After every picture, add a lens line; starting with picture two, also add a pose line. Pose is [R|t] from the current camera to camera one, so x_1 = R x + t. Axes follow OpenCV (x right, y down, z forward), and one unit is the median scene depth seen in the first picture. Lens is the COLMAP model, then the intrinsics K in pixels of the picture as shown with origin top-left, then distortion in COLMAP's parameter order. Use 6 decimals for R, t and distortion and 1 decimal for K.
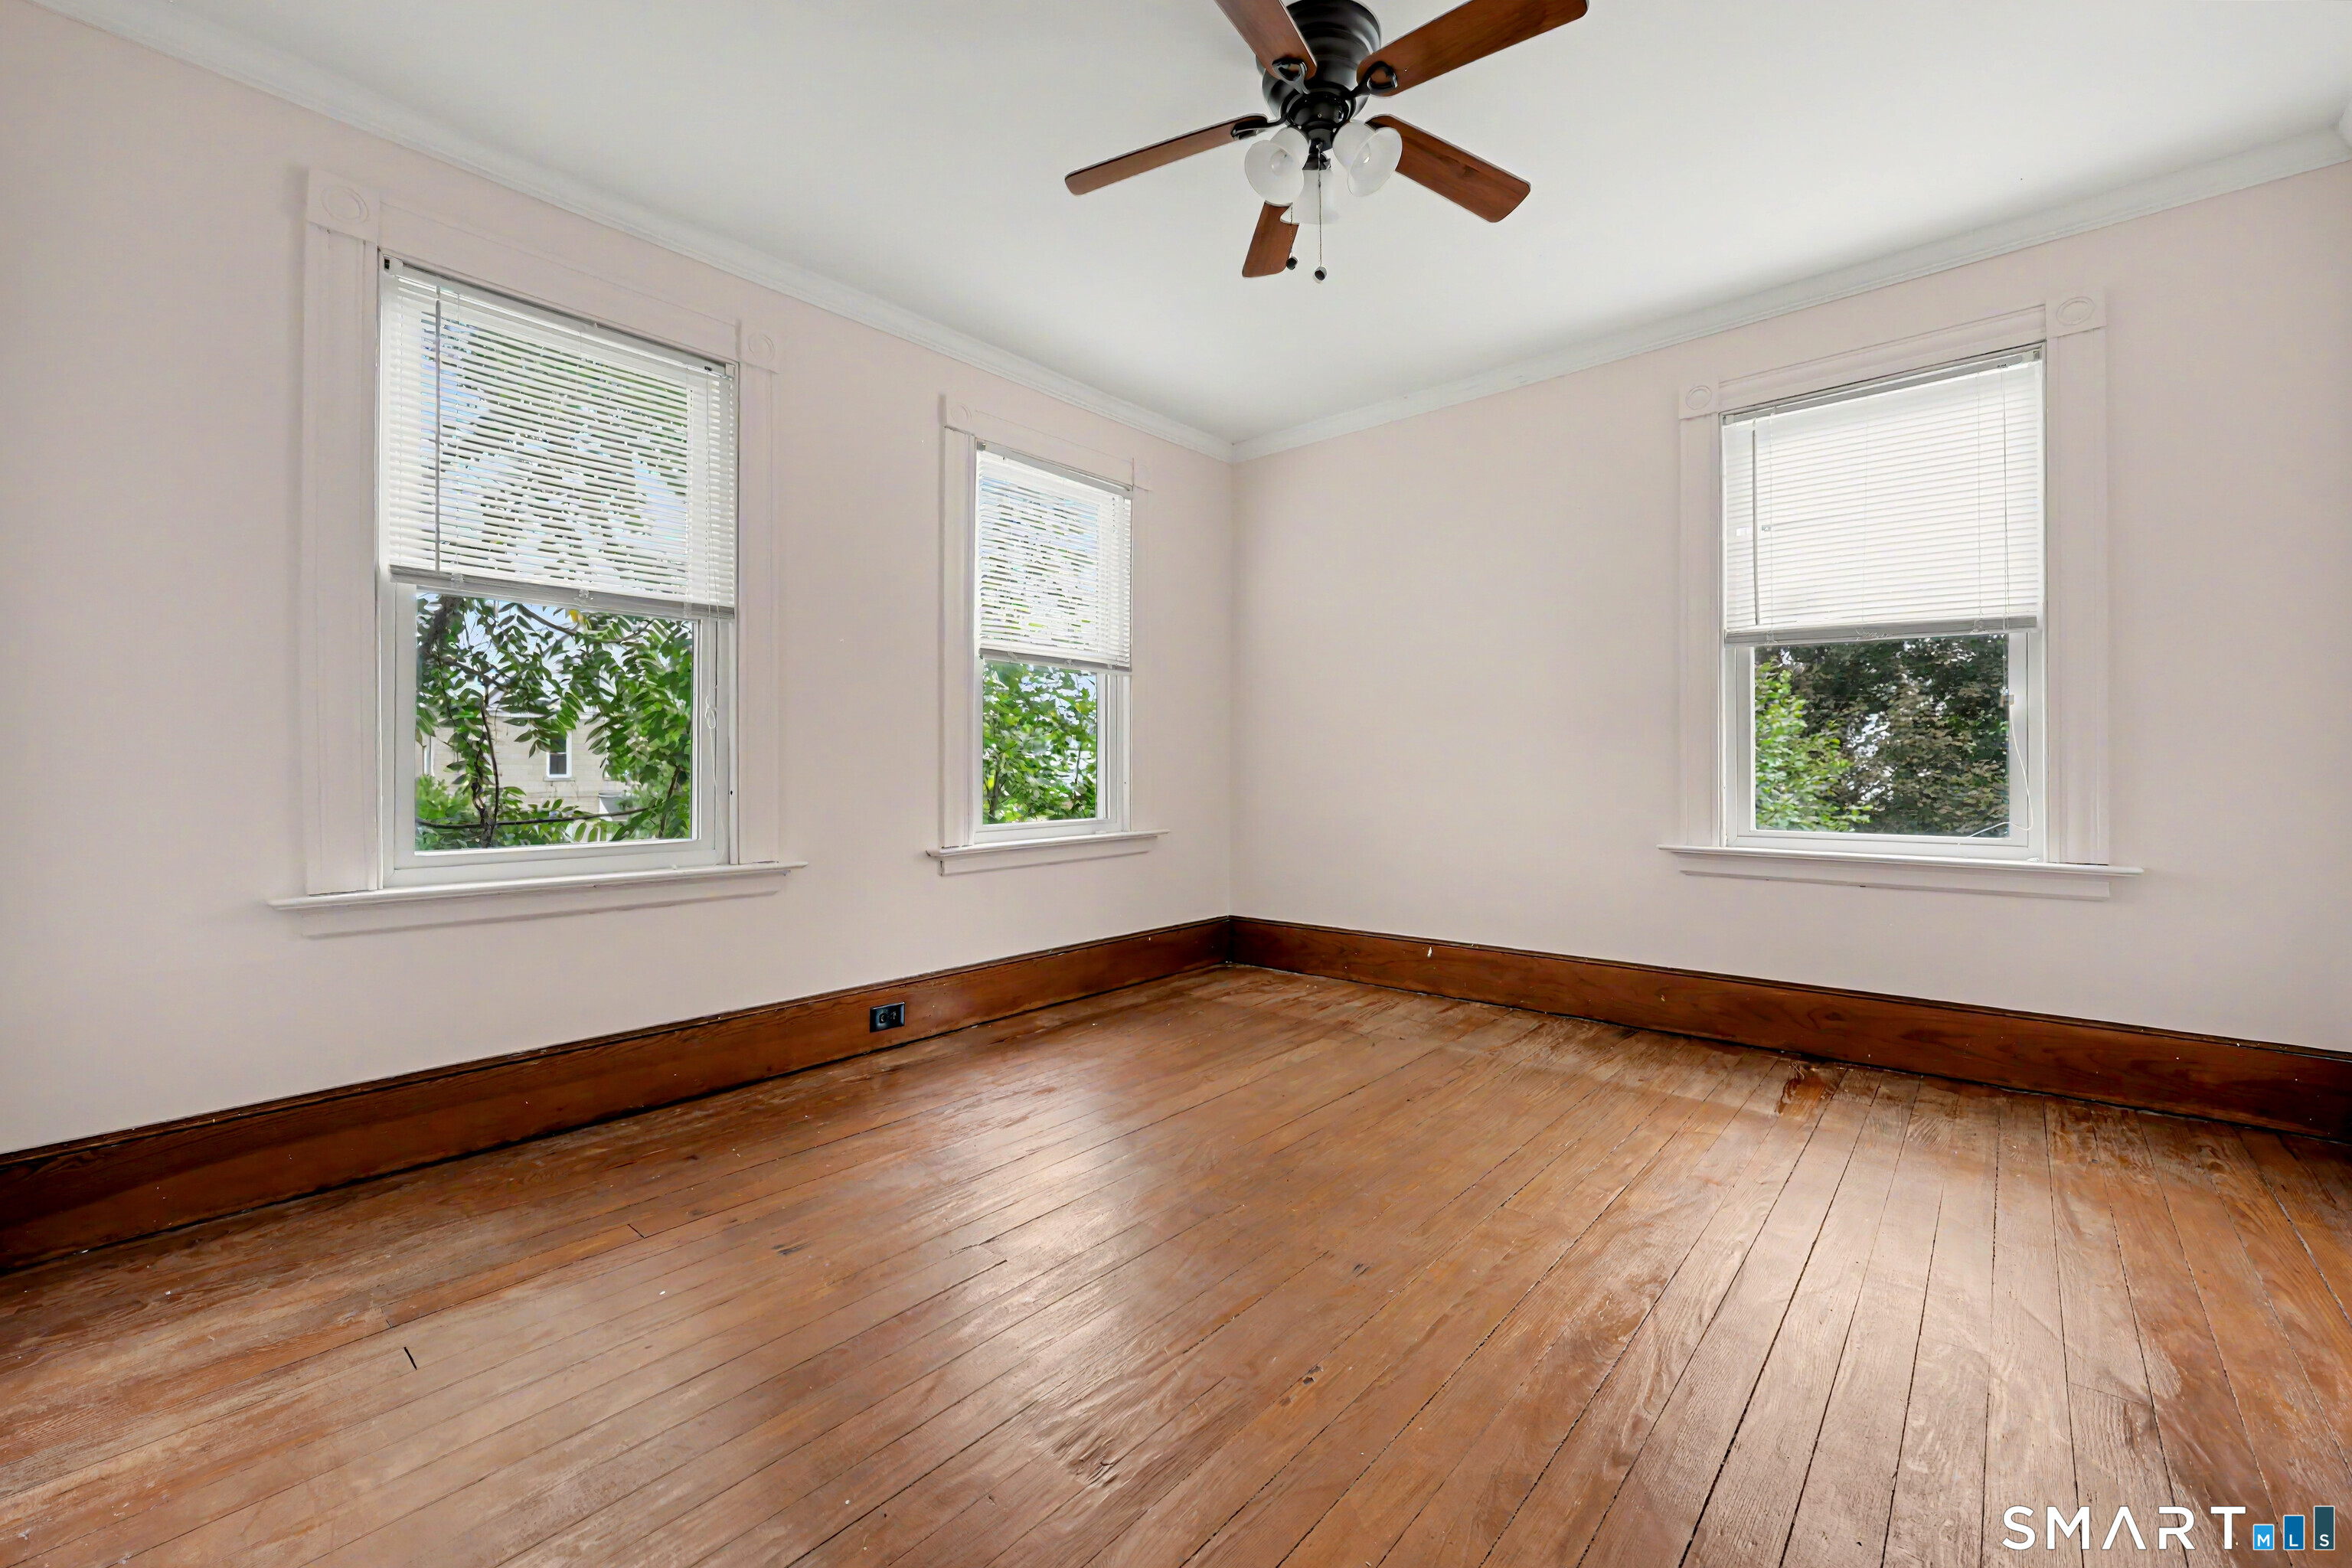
lens RADIAL K [[941.5, 0, 1185.2], [0, 941.5, 776.5], [0, 0, 1]] dist [-0.000689, -0.000078]
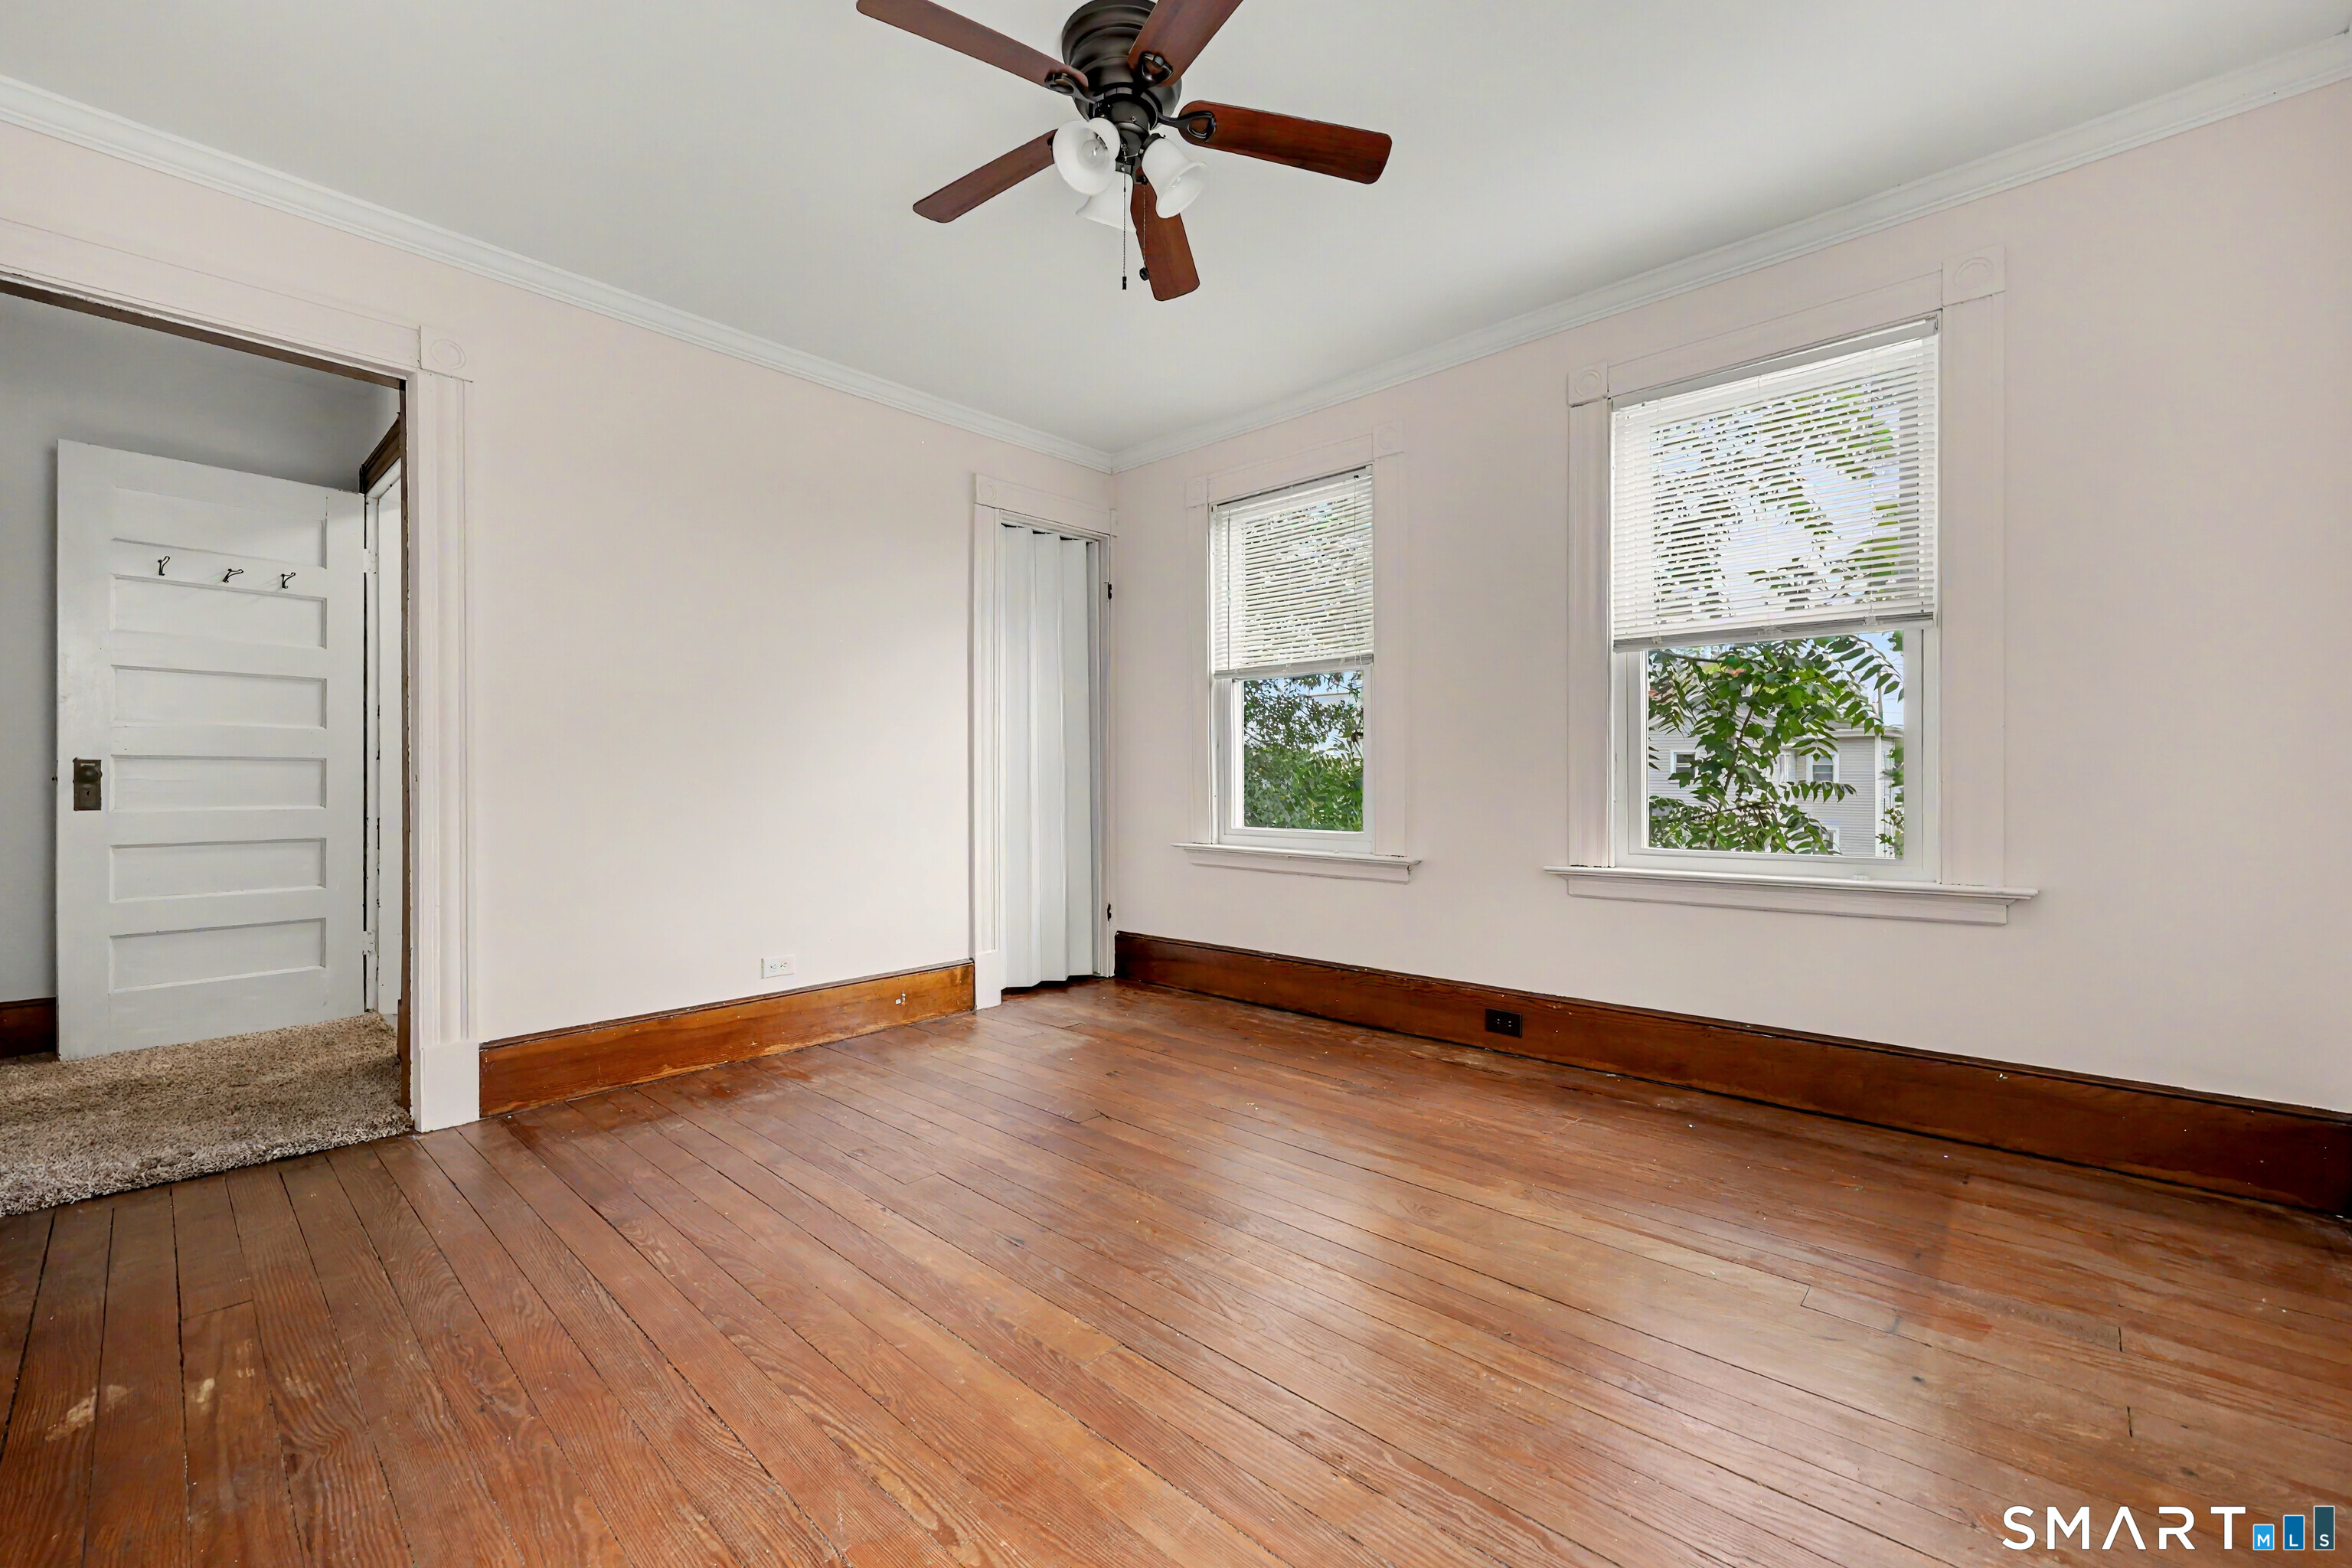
lens RADIAL K [[941.5, 0, 1185.2], [0, 941.5, 776.5], [0, 0, 1]] dist [-0.000689, -0.000078]
pose [[-0.018188, 0.002055, -0.999832, 0.880453], [-0.004763, 0.999986, 0.002142, -0.013983], [0.999823, 0.004802, -0.018178, 0.839390]]
